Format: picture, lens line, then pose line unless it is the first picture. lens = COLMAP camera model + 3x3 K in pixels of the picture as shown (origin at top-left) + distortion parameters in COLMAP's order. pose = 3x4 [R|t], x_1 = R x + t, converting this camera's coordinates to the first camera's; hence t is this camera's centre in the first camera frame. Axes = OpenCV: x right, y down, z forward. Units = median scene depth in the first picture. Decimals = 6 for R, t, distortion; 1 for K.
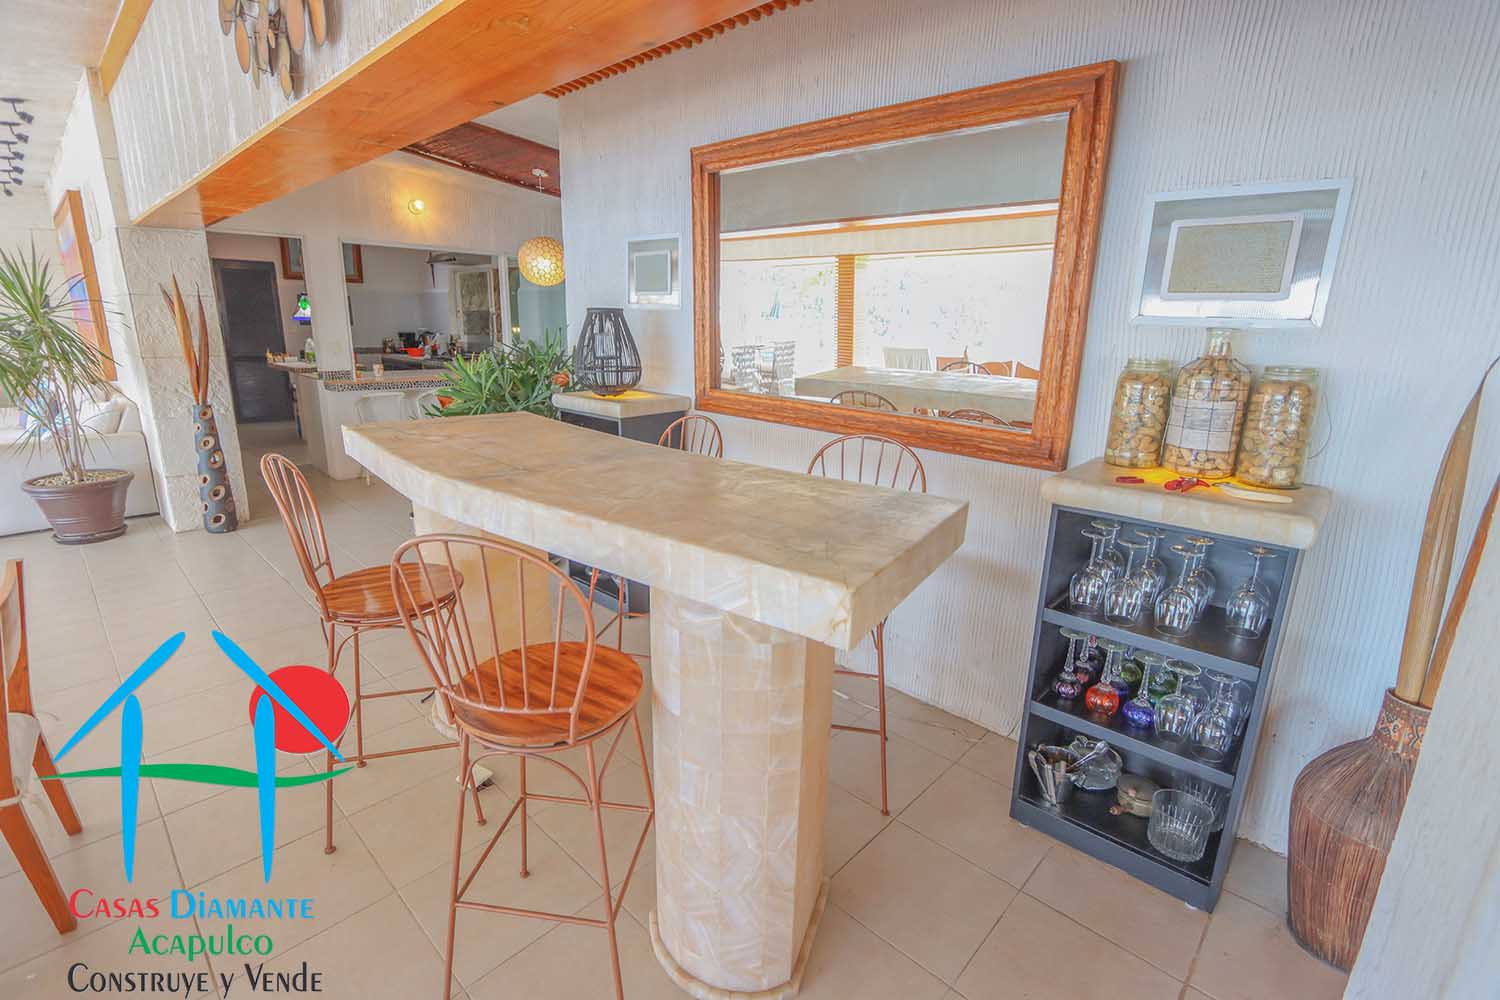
lens RADIAL K [[687.6, 0, 754.4], [0, 687.6, 497.7], [0, 0, 1]] dist [-0.018020, 0.002966]
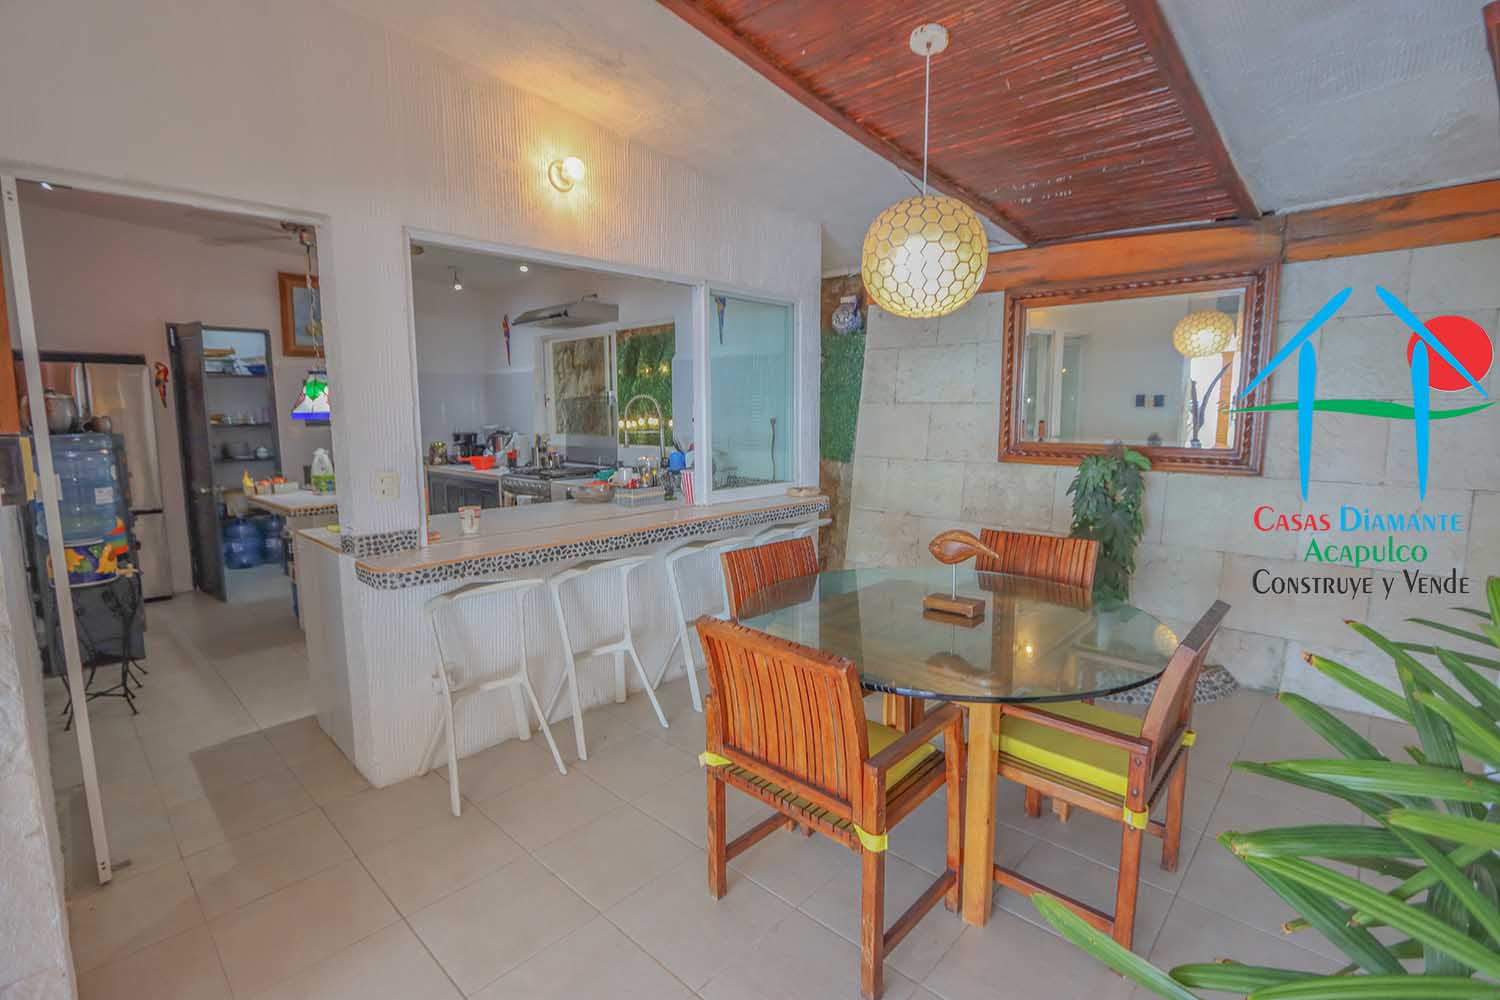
lens RADIAL K [[687.6, 0, 747.5], [0, 687.6, 498.4], [0, 0, 1]] dist [-0.018020, 0.002966]
pose [[0.999529, -0.030082, -0.006068, -0.256887], [0.029149, 0.992494, -0.118771, -0.101004], [0.009595, 0.118538, 0.992903, 0.386420]]
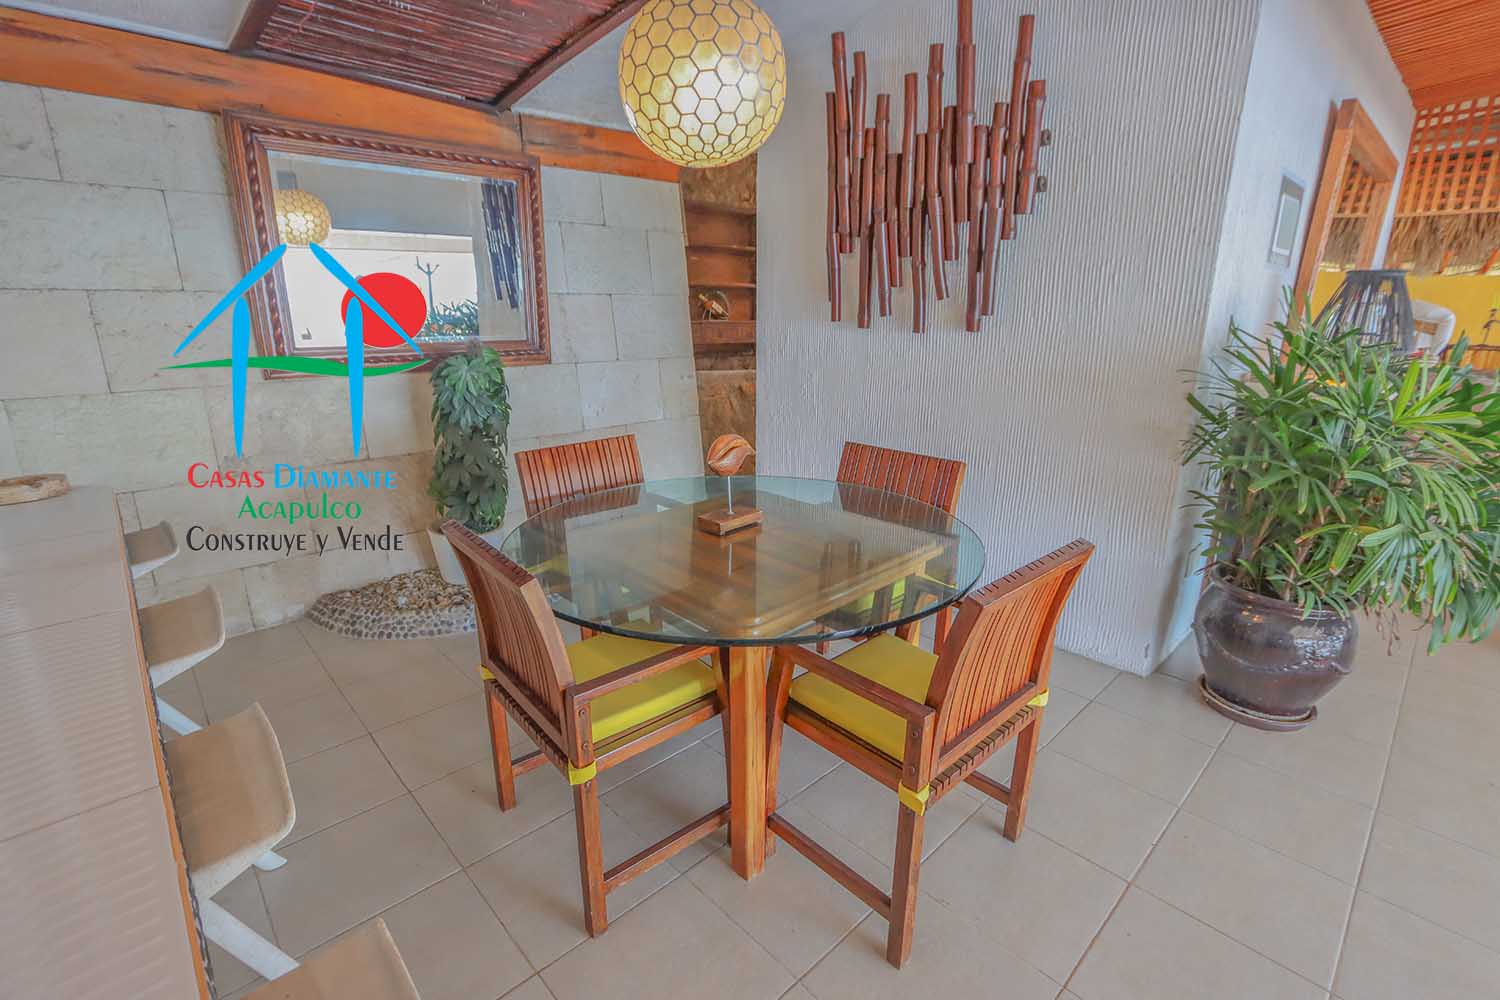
lens RADIAL K [[687.6, 0, 750.7], [0, 687.6, 496.4], [0, 0, 1]] dist [-0.018020, 0.002966]
pose [[0.062175, -0.290361, 0.954895, -0.360412], [0.249907, 0.930798, 0.266761, -0.140906], [-0.966272, 0.222049, 0.130435, 0.548250]]
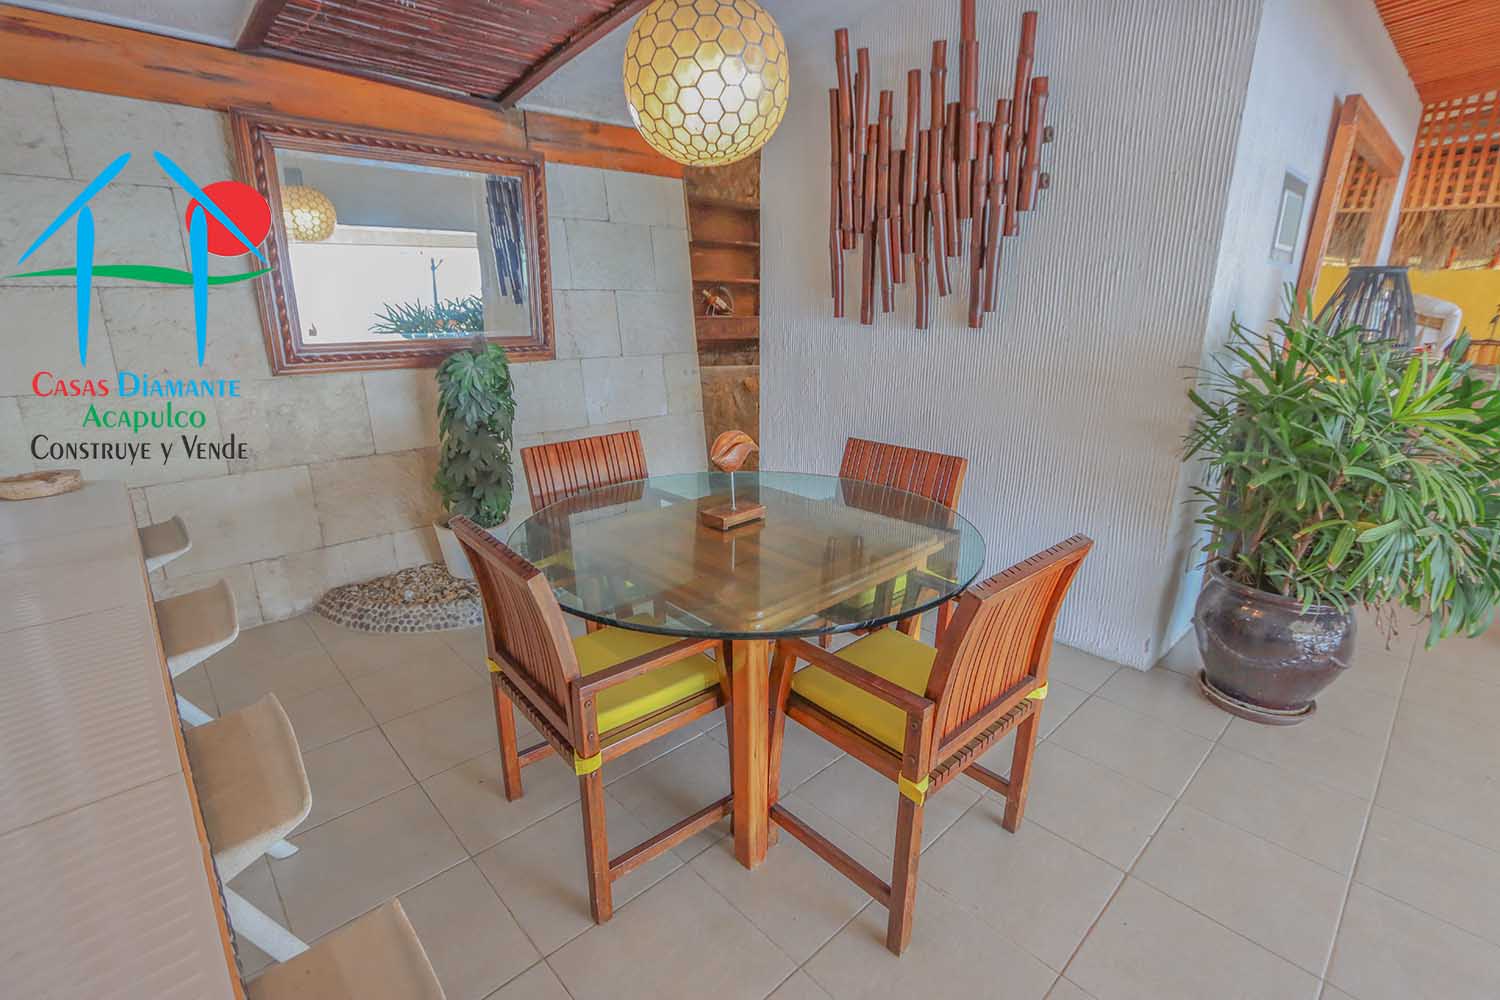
lens RADIAL K [[687.6, 0, 750.8], [0, 687.6, 498.5], [0, 0, 1]] dist [-0.018020, 0.002966]
pose [[0.067267, -0.300399, 0.951439, -0.362531], [0.250445, 0.928152, 0.275340, -0.141659], [-0.965791, 0.219762, 0.137668, 0.547757]]
